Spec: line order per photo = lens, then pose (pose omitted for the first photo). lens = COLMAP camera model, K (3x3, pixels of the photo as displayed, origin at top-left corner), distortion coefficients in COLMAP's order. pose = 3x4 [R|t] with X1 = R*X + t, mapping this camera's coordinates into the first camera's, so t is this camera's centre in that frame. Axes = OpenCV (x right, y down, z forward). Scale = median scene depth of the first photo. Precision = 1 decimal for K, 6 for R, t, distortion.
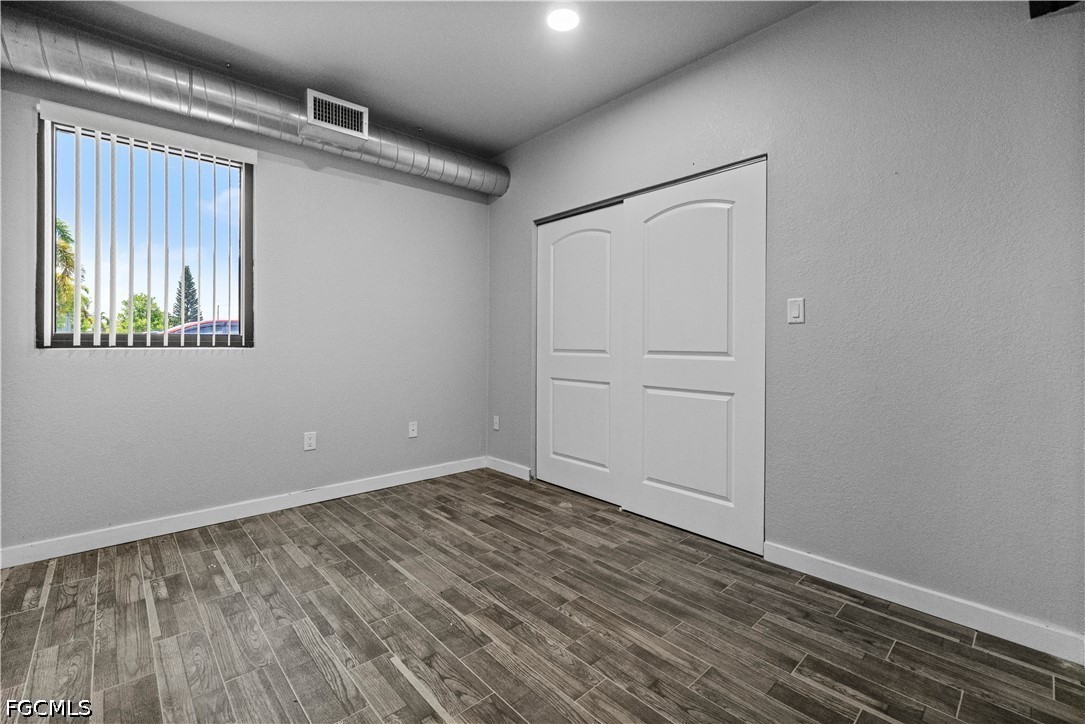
lens RADIAL K [[470.0, 0, 547.3], [0, 470.0, 345.0], [0, 0, 1]] dist [0.000151, 0.000116]
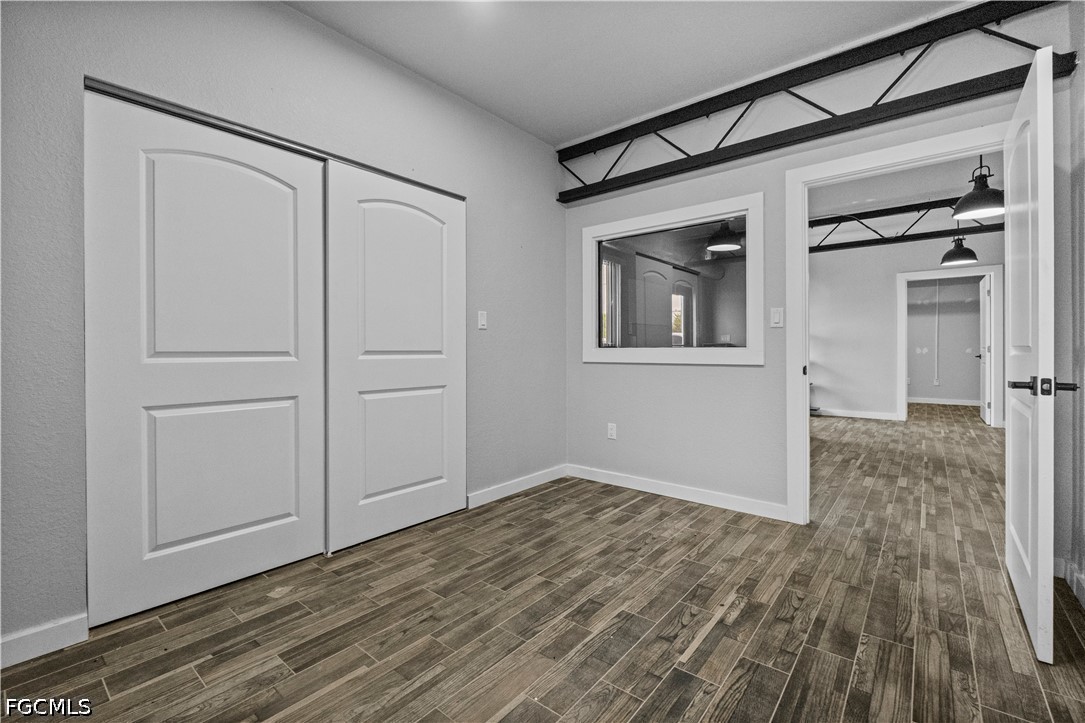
lens RADIAL K [[470.0, 0, 542.0], [0, 470.0, 349.7], [0, 0, 1]] dist [0.000151, 0.000116]
pose [[-0.131999, 0.000532, 0.991250, -0.873893], [0.005329, 0.999986, 0.000173, 0.014123], [-0.991236, 0.005305, -0.132000, 0.984429]]
